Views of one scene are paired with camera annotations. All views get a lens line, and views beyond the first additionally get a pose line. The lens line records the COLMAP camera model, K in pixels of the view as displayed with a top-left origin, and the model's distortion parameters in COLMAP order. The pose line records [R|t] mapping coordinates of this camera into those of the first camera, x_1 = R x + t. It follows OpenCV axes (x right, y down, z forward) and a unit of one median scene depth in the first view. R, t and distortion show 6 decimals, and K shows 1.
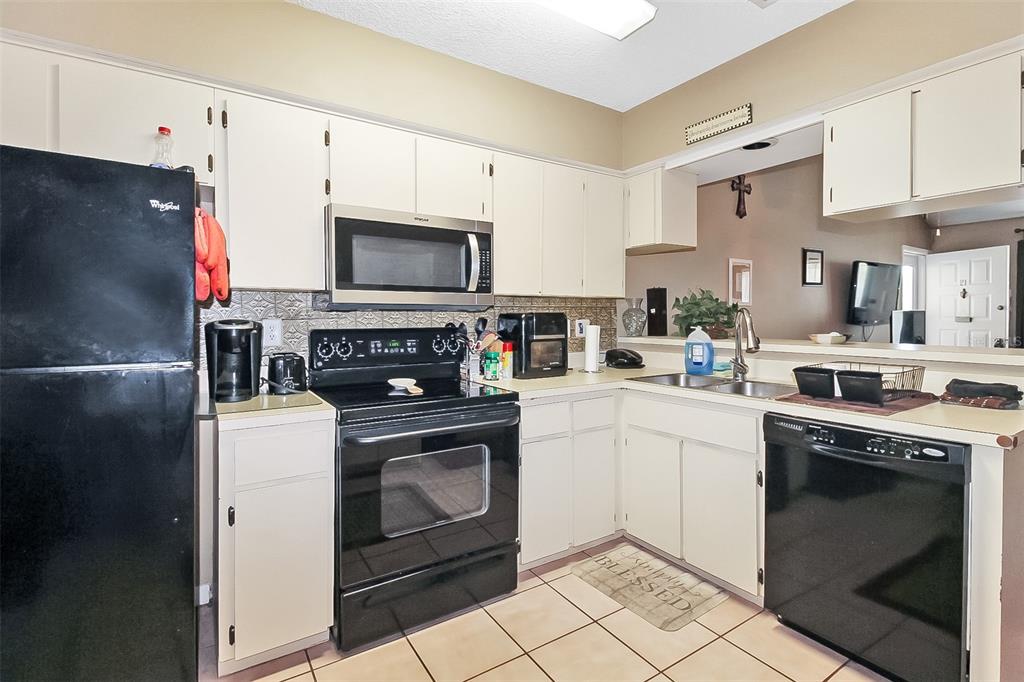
lens RADIAL K [[488.5, 0, 515.9], [0, 488.5, 317.8], [0, 0, 1]] dist [-0.005174, -0.000575]
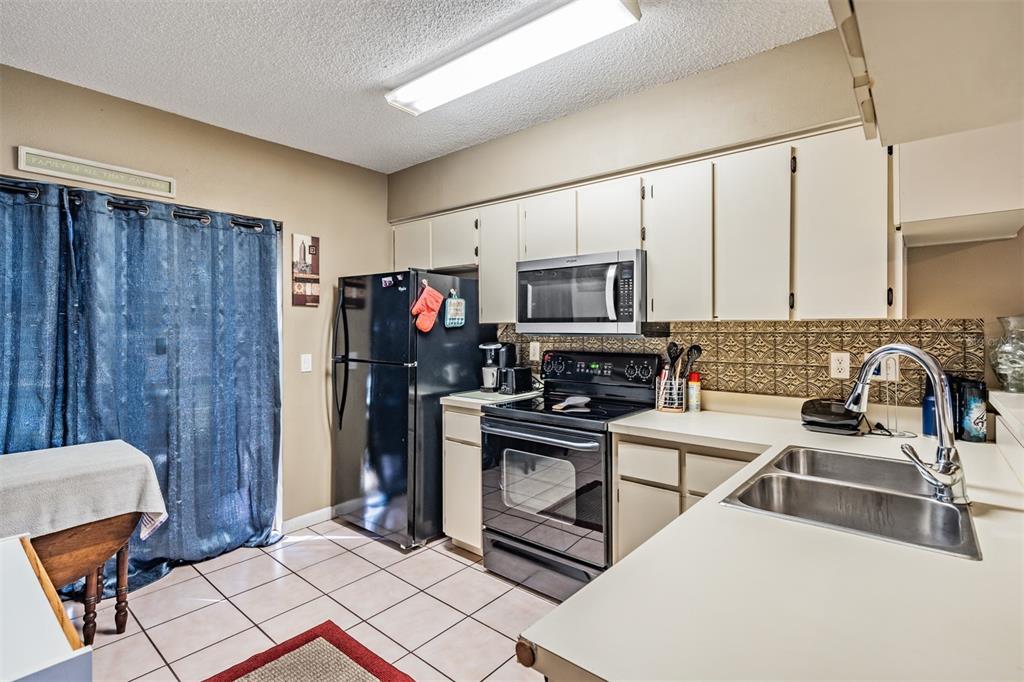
lens RADIAL K [[488.3, 0, 515.8], [0, 488.3, 325.5], [0, 0, 1]] dist [0.006600, -0.002793]
pose [[0.298817, -0.001513, -0.954309, 0.819738], [-0.004731, 0.999984, -0.003066, -0.038618], [0.954299, 0.005431, 0.298805, 0.483383]]
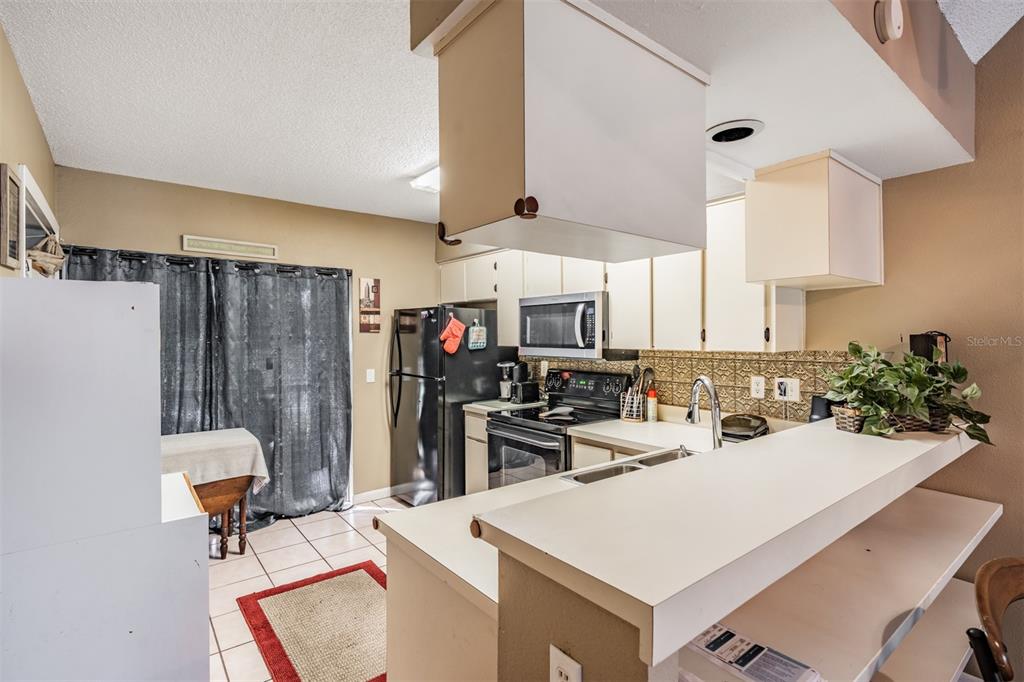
lens RADIAL K [[488.3, 0, 516.7], [0, 488.3, 336.1], [0, 0, 1]] dist [0.006600, -0.002793]
pose [[0.101819, 0.003496, -0.994797, 1.166358], [-0.002316, 0.999992, 0.003277, -0.086705], [0.994800, 0.001971, 0.101826, 0.678970]]
